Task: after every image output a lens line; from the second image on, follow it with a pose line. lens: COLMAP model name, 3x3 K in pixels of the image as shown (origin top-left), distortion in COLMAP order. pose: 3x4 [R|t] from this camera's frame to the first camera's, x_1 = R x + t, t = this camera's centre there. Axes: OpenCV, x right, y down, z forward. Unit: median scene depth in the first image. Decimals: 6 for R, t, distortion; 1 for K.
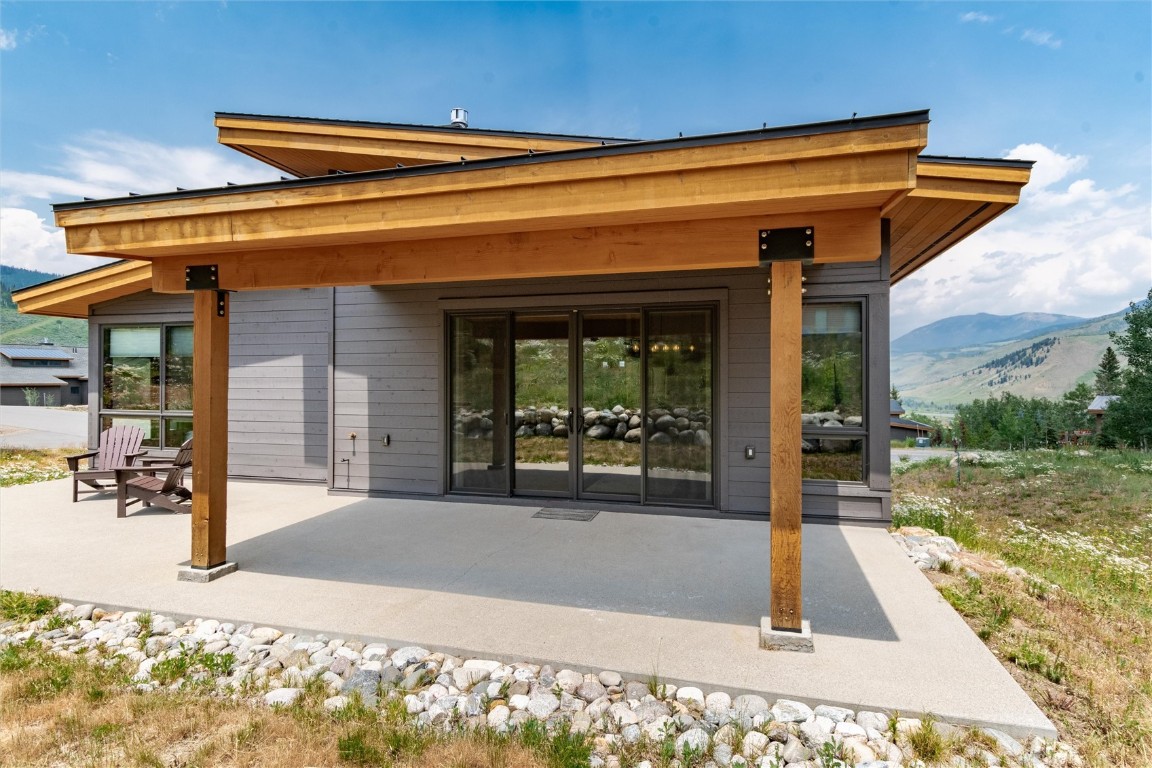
lens RADIAL K [[603.1, 0, 581.5], [0, 603.1, 375.8], [0, 0, 1]] dist [-0.000828, 0.001736]
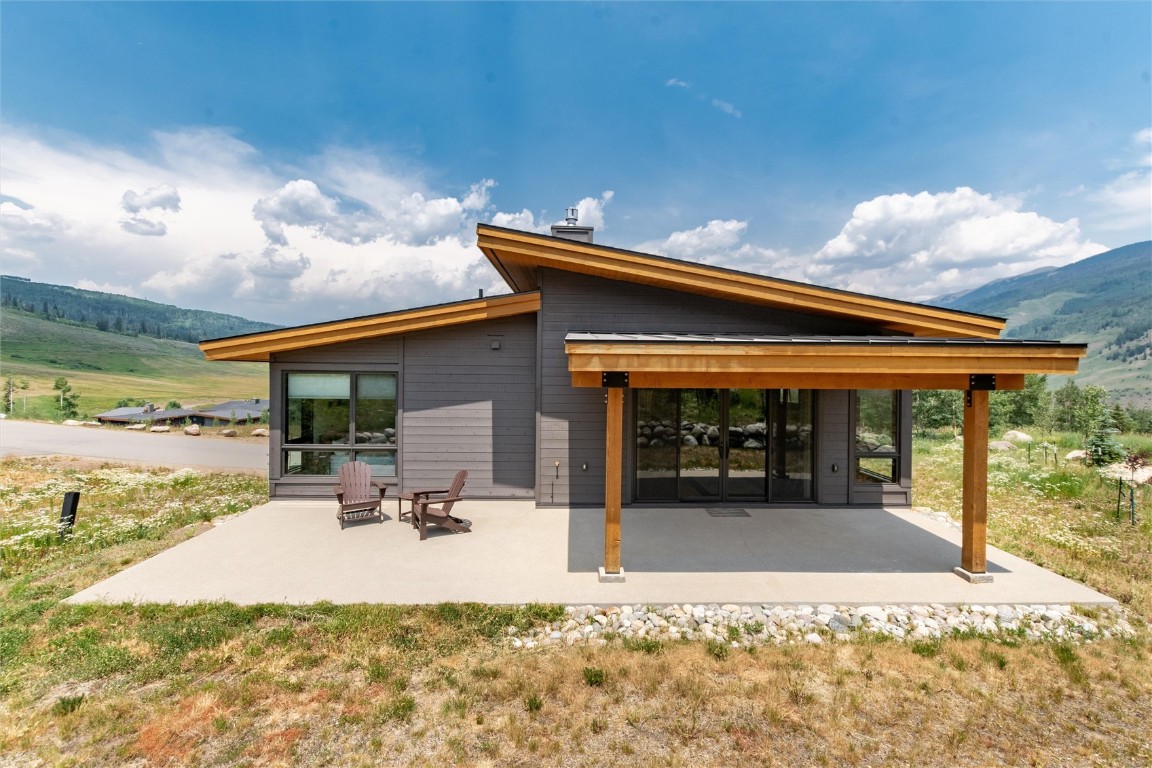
lens RADIAL K [[515.1, 0, 576.4], [0, 515.1, 377.7], [0, 0, 1]] dist [-0.010456, 0.000270]
pose [[0.960059, 0.002982, 0.279781, -0.782059], [-0.008775, 0.999772, 0.019457, -0.138639], [-0.279660, -0.021135, 0.959867, -0.138067]]
